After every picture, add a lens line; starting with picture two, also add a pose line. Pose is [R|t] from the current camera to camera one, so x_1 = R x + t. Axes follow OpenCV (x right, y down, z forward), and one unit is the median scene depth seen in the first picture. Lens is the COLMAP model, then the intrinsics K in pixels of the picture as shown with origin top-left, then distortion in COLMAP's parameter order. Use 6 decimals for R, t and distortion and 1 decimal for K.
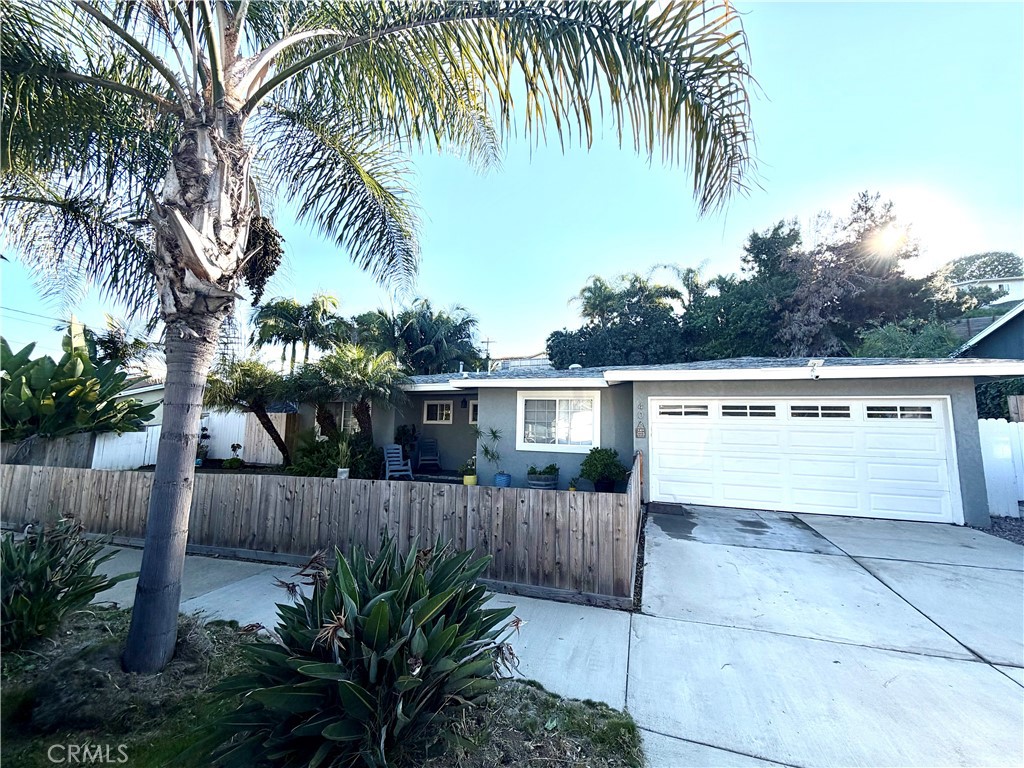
lens RADIAL K [[408.8, 0, 517.2], [0, 408.8, 382.4], [0, 0, 1]] dist [0.000009, 0.000118]
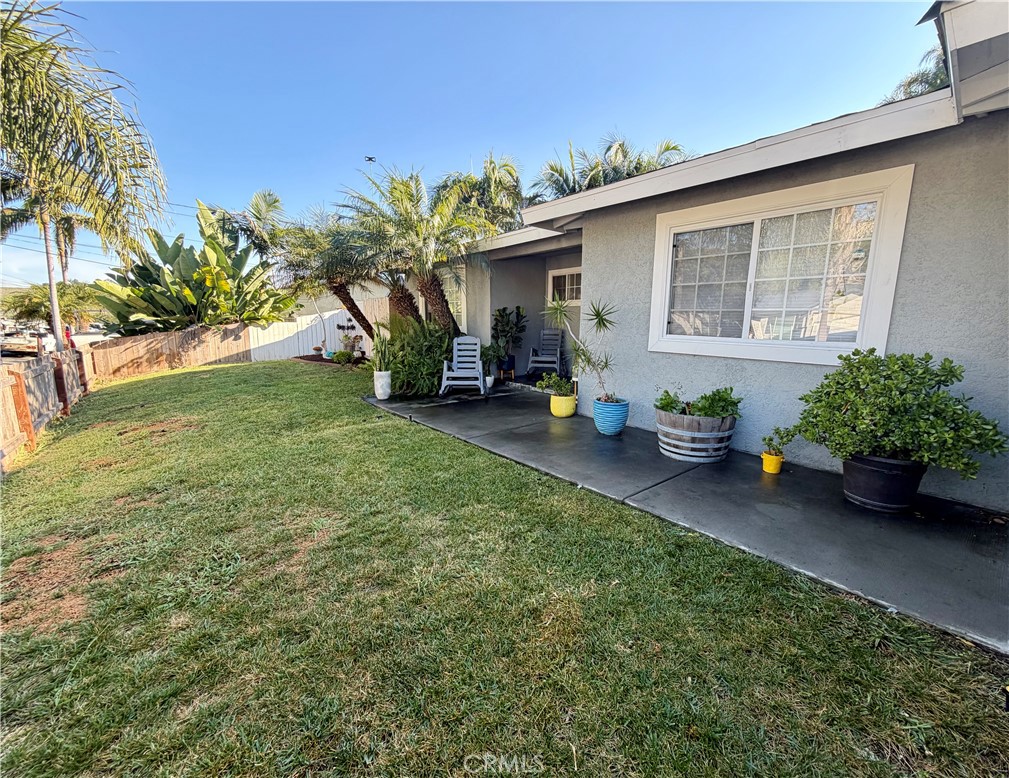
lens RADIAL K [[415.7, 0, 524.6], [0, 415.7, 388.7], [0, 0, 1]] dist [-0.000429, 0.000142]
pose [[0.857040, 0.073275, -0.510013, 0.099842], [0.062903, 0.967553, 0.244713, 0.069961], [0.511396, -0.241810, 0.824622, 0.446433]]
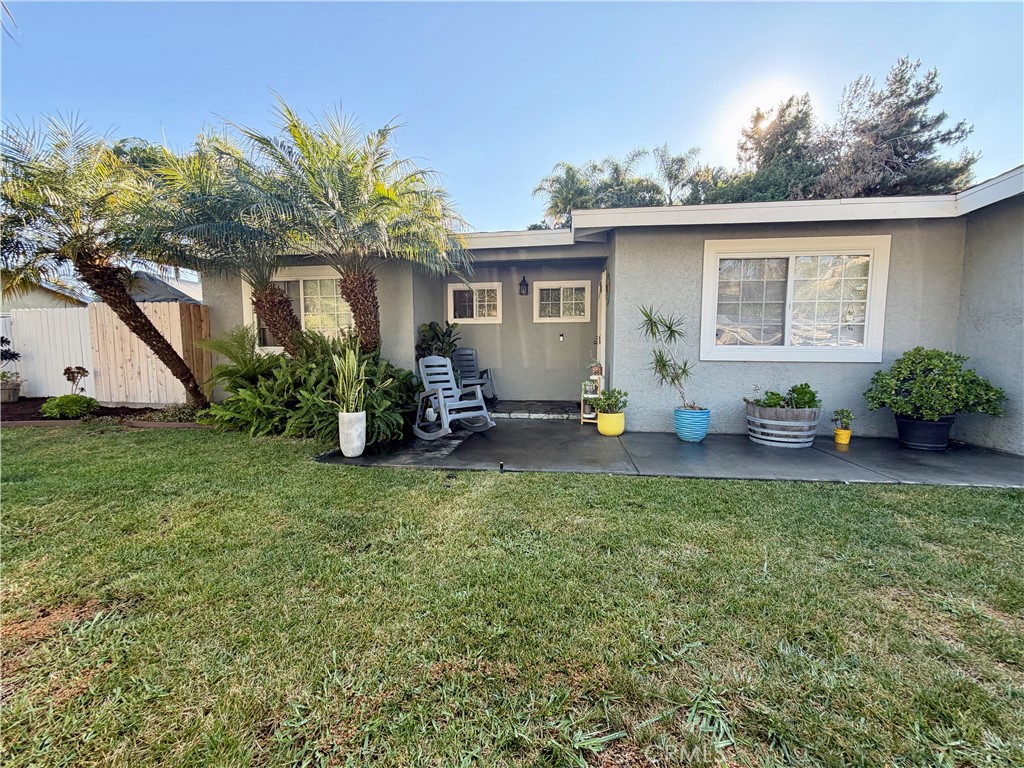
lens RADIAL K [[408.8, 0, 518.2], [0, 408.8, 383.3], [0, 0, 1]] dist [0.000009, 0.000118]
pose [[0.984007, -0.034058, 0.174846, -0.265396], [-0.000436, 0.981088, 0.193560, 0.079913], [-0.178132, -0.190540, 0.965382, 0.456682]]
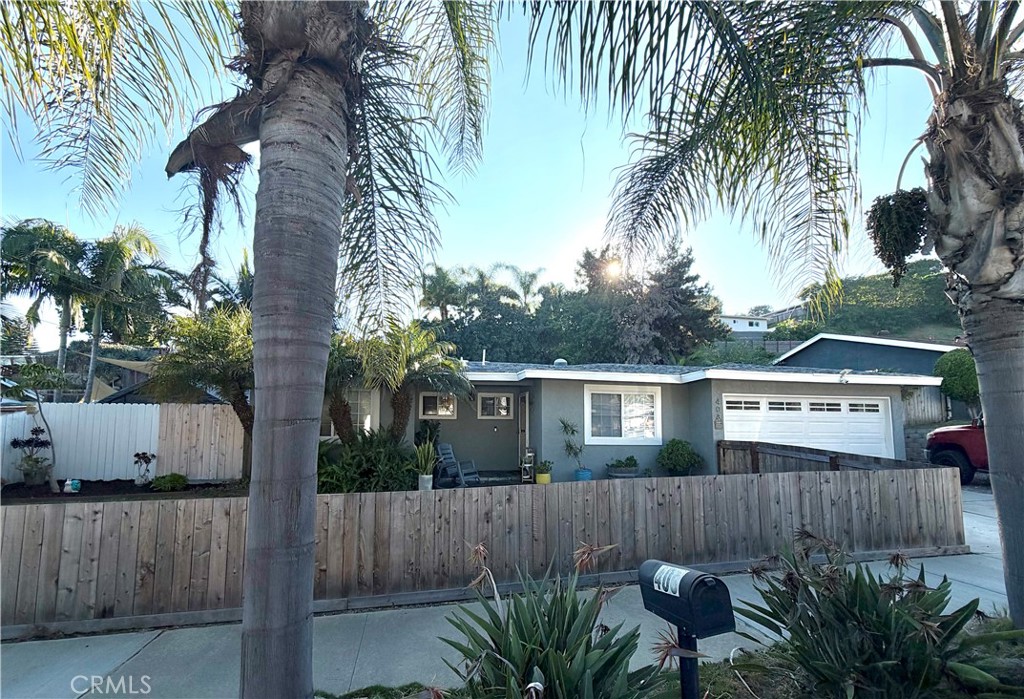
lens RADIAL K [[426.5, 0, 502.6], [0, 426.5, 393.1], [0, 0, 1]] dist [-0.001007, -0.000114]
pose [[0.878014, 0.022323, 0.478114, -0.560490], [-0.040376, 0.998806, 0.027513, 0.018580], [-0.476929, -0.043461, 0.877867, 0.169240]]
